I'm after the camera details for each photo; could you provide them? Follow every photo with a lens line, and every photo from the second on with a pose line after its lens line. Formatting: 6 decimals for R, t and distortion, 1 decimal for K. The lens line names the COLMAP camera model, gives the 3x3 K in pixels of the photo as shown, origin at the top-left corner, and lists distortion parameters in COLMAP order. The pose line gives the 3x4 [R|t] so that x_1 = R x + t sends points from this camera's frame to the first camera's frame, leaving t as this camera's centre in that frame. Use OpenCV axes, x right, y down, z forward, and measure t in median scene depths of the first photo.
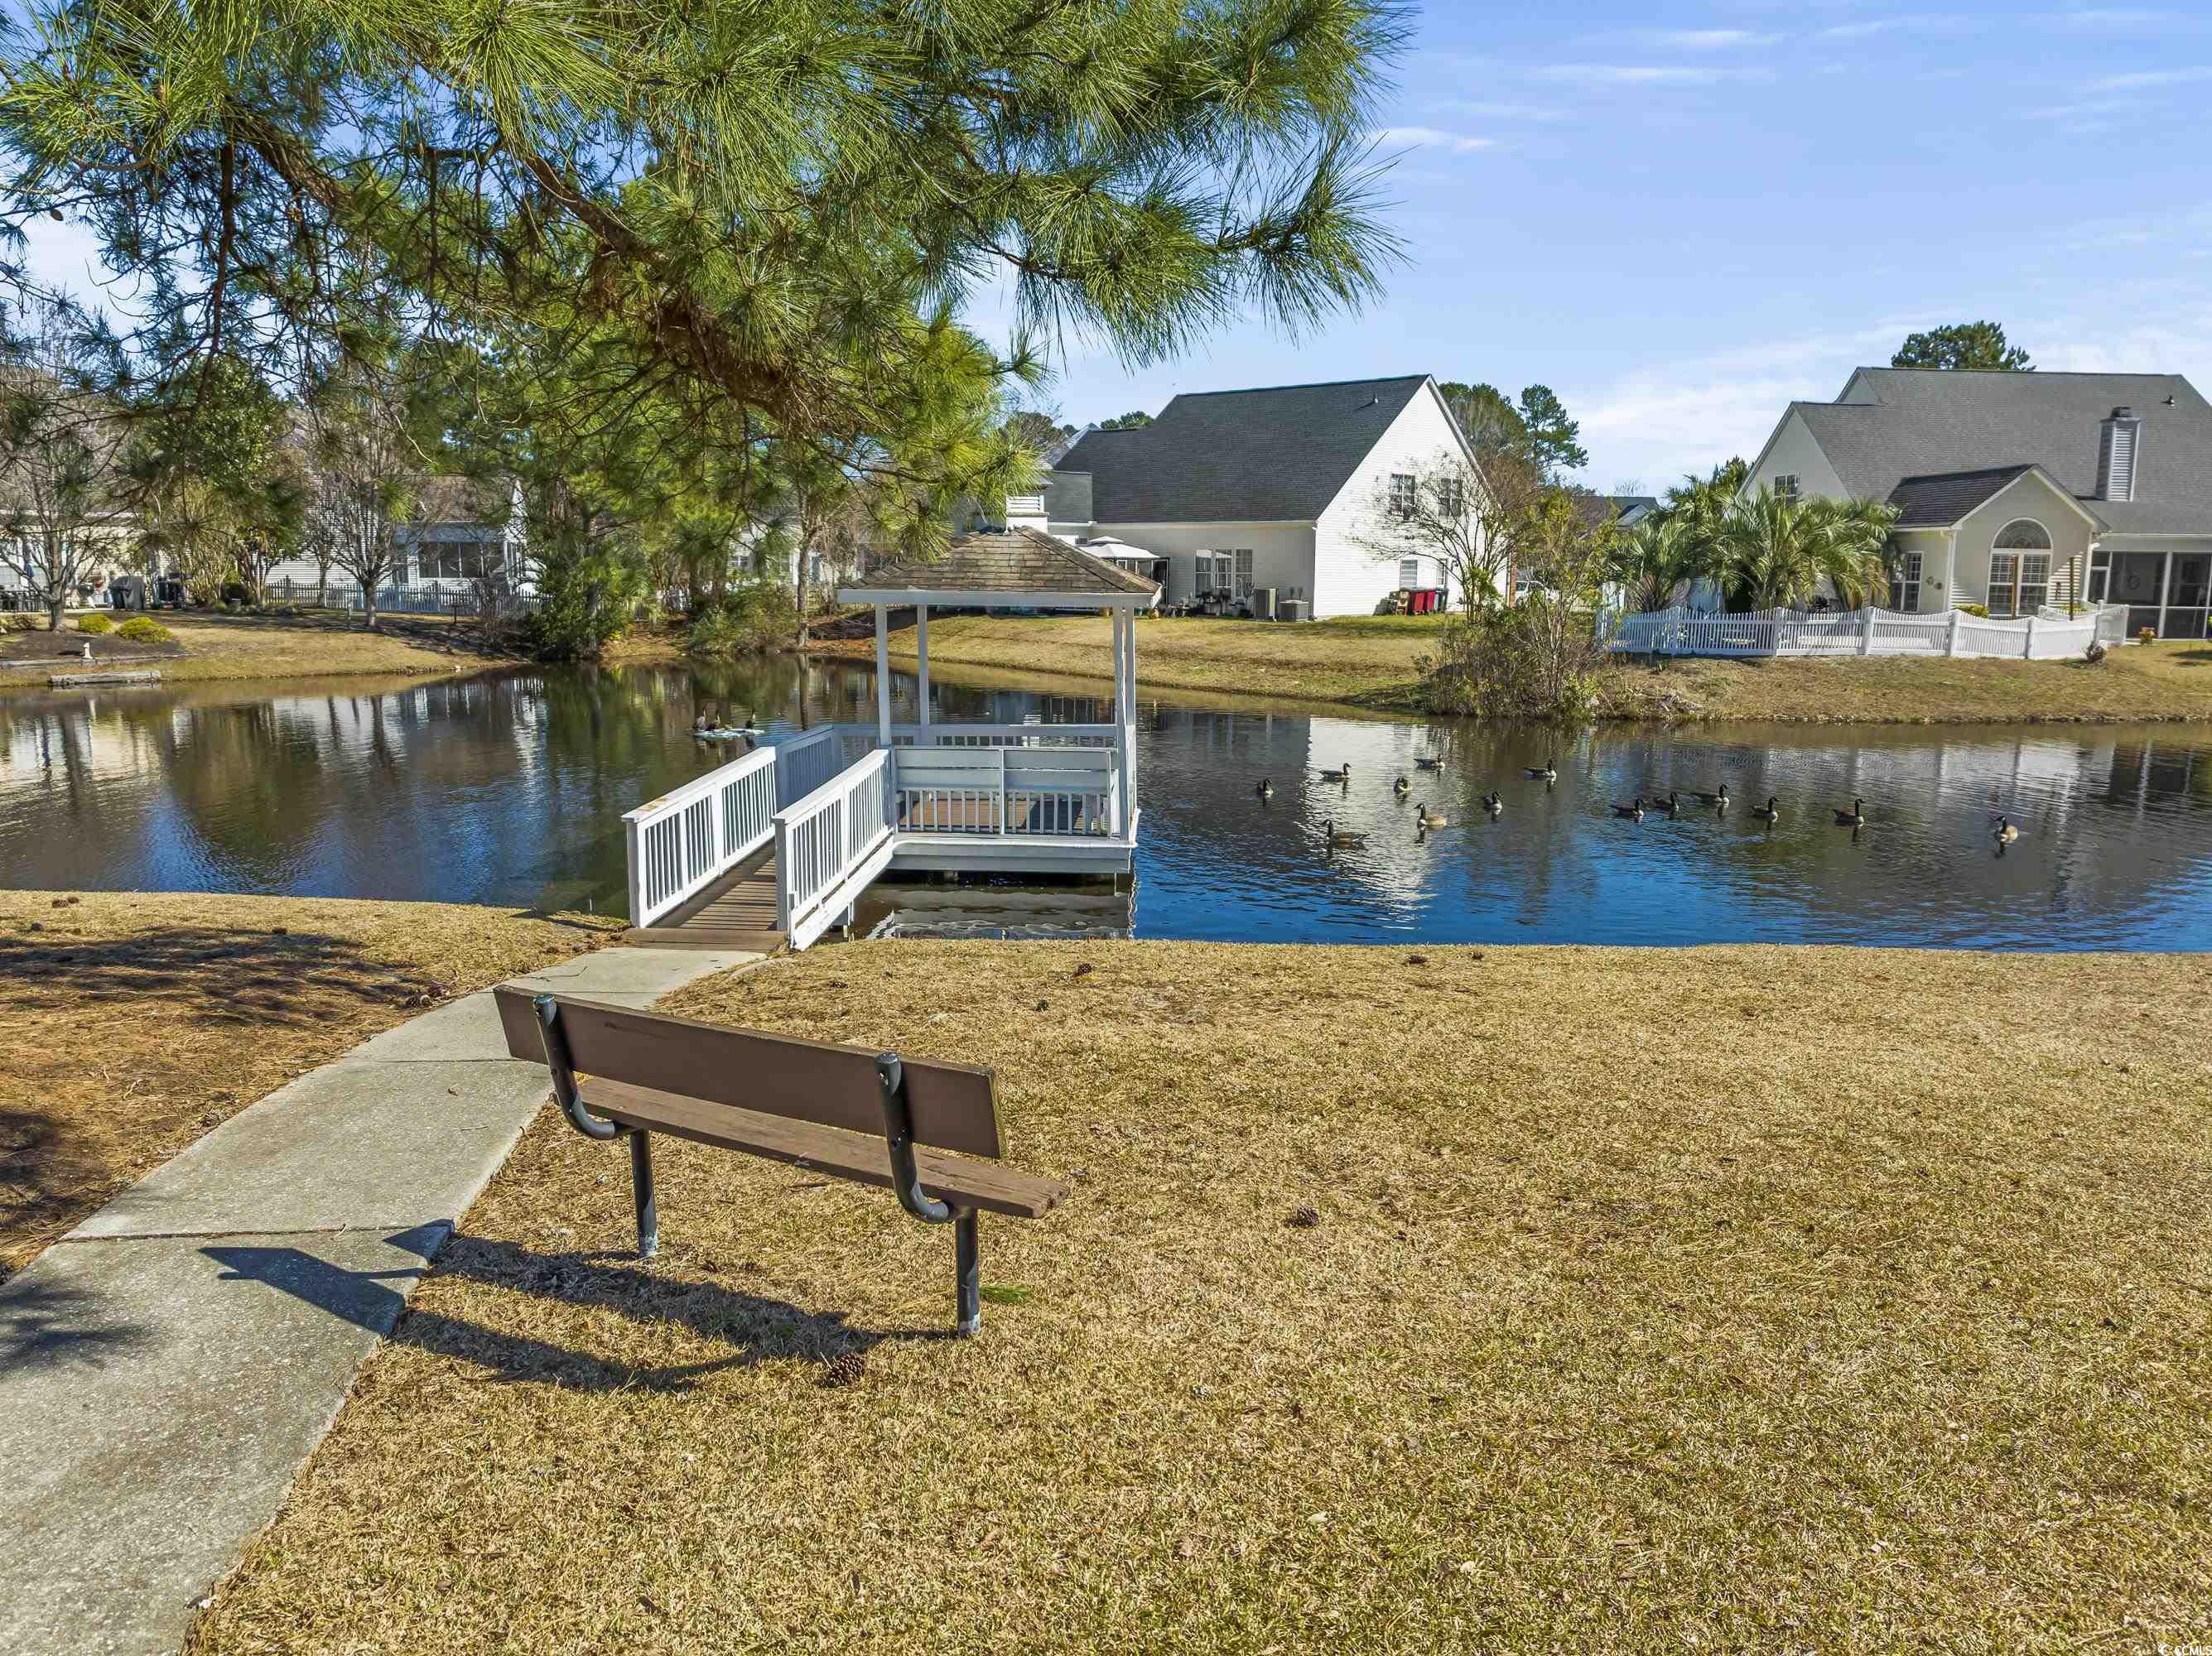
lens RADIAL K [[1574.3, 0, 1103.6], [0, 1574.3, 830.0], [0, 0, 1]] dist [-0.010937, -0.012774]
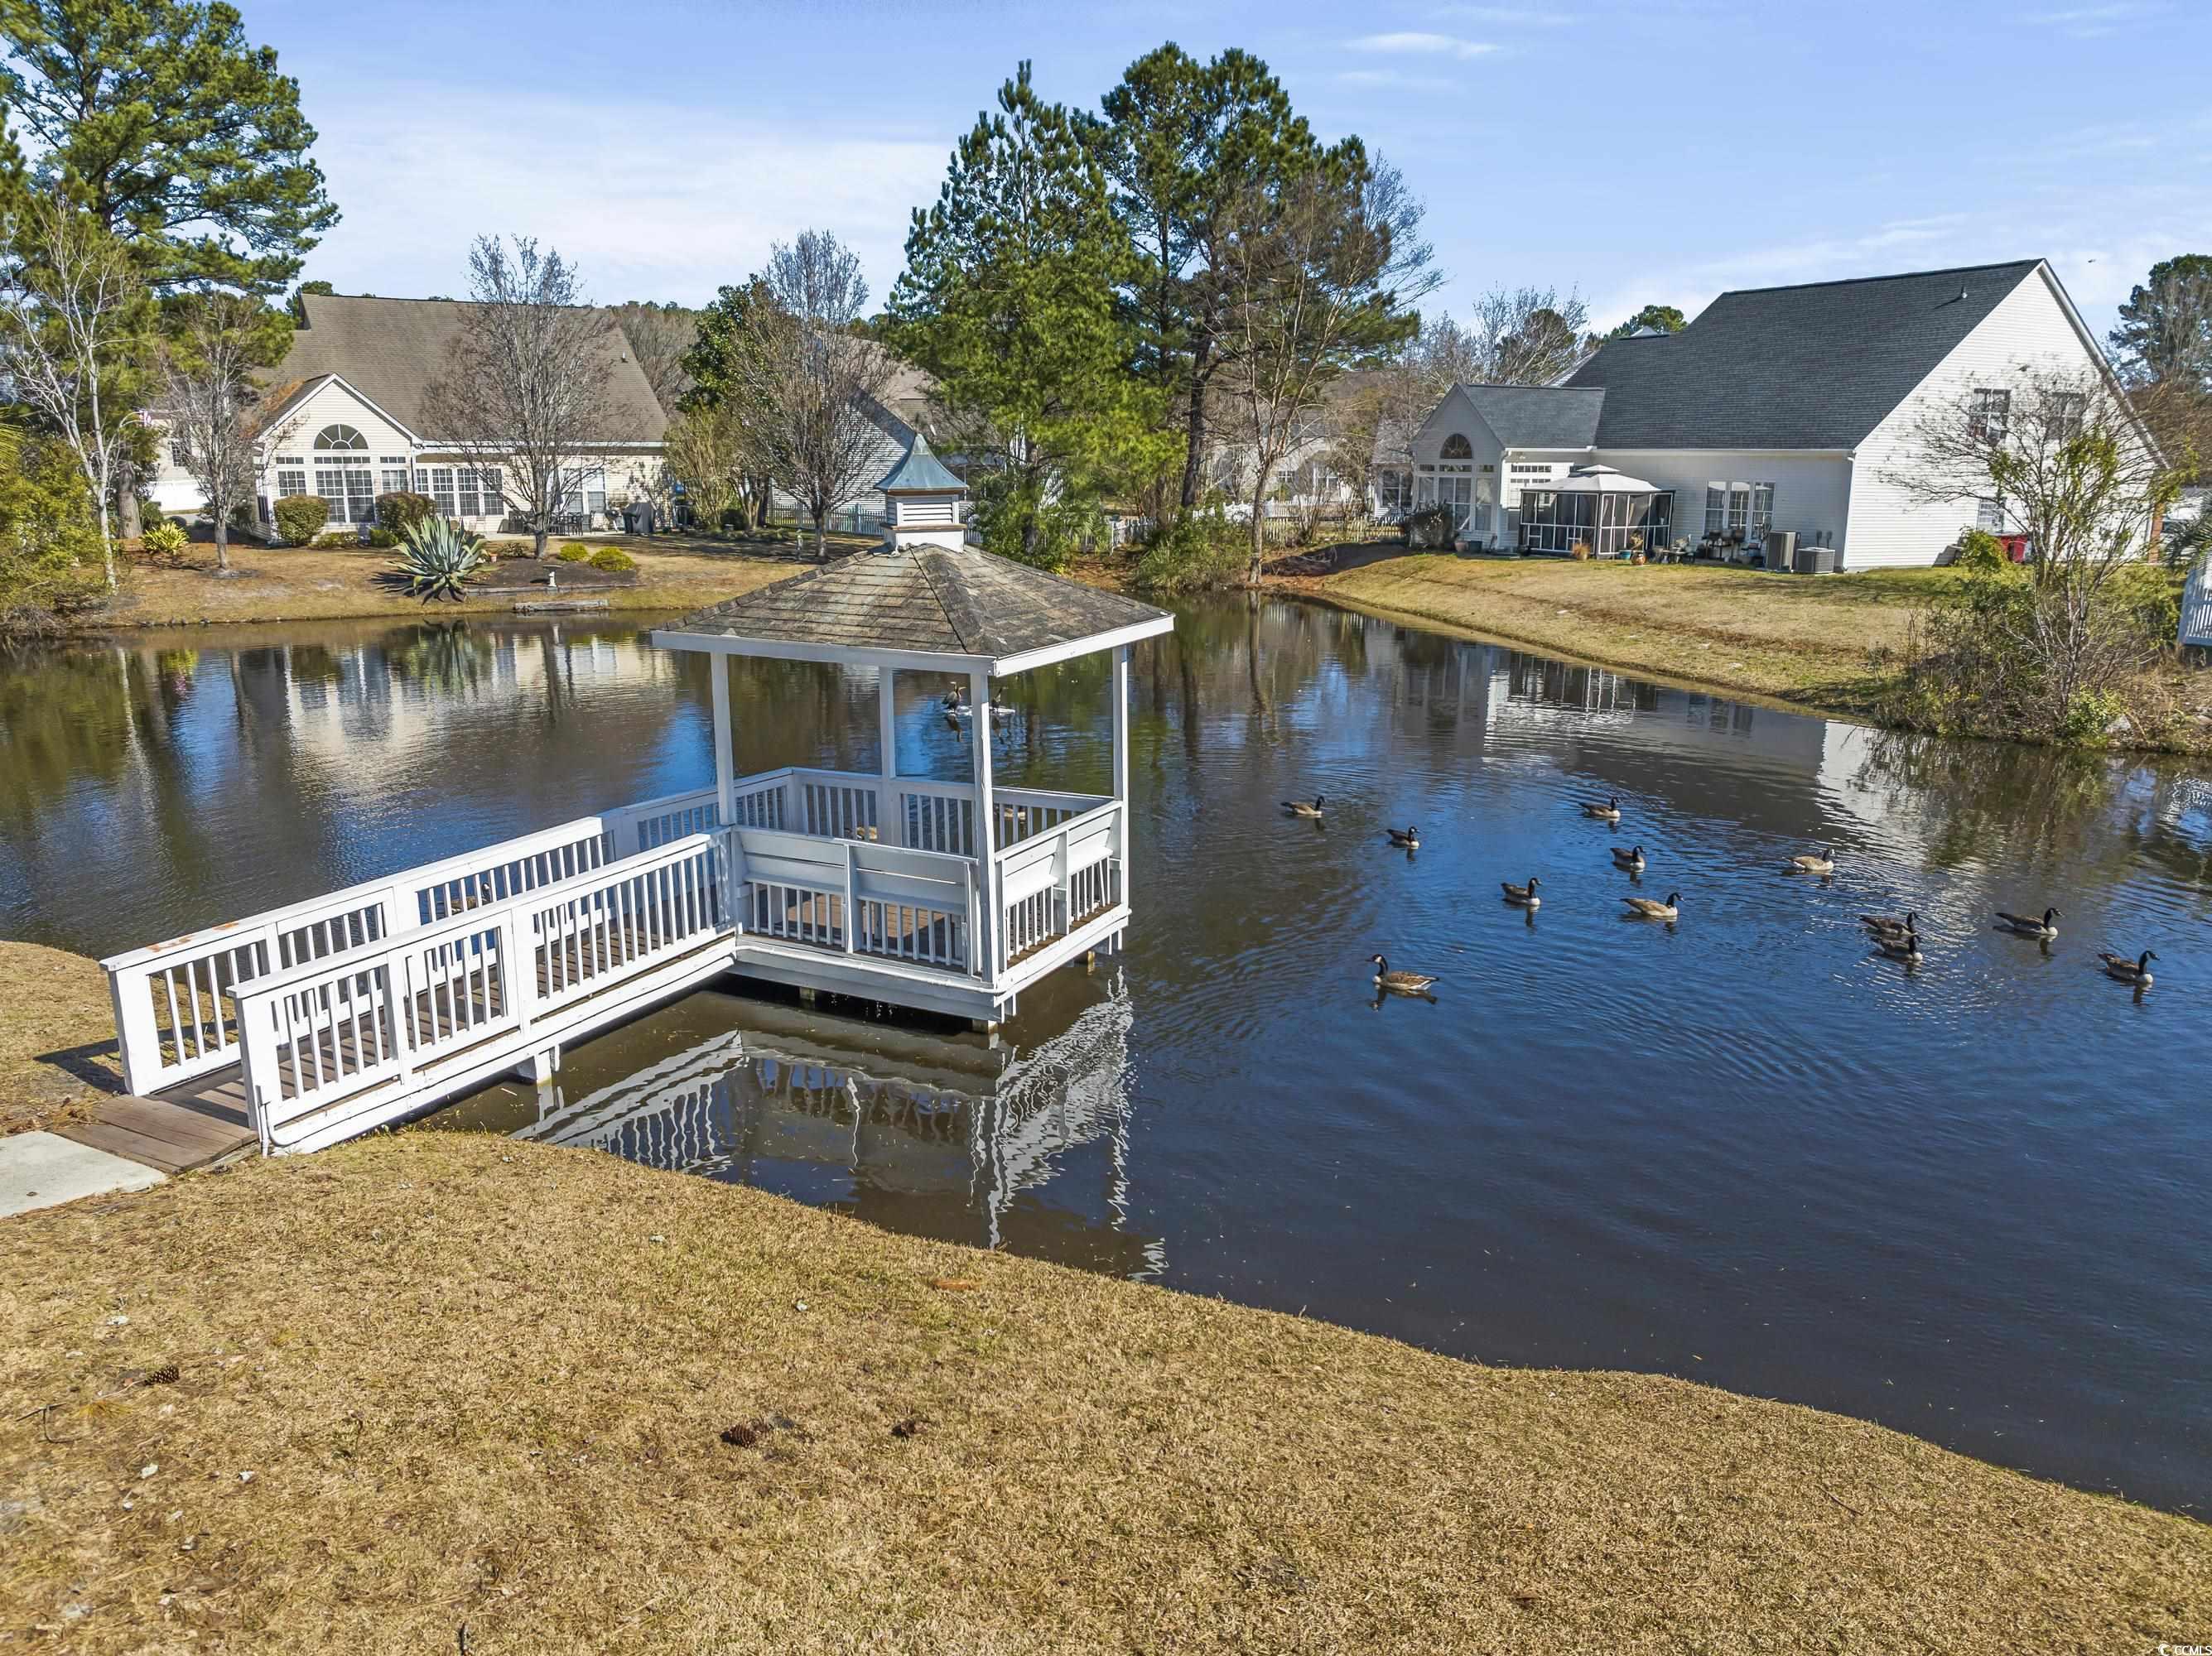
lens RADIAL K [[1574.3, 0, 1114.3], [0, 1574.3, 822.9], [0, 0, 1]] dist [-0.010937, -0.012774]
pose [[0.924395, 0.085460, -0.371741, 0.098623], [-0.064324, 0.995547, 0.068915, -0.035952], [0.375975, -0.039793, 0.925775, 0.101639]]
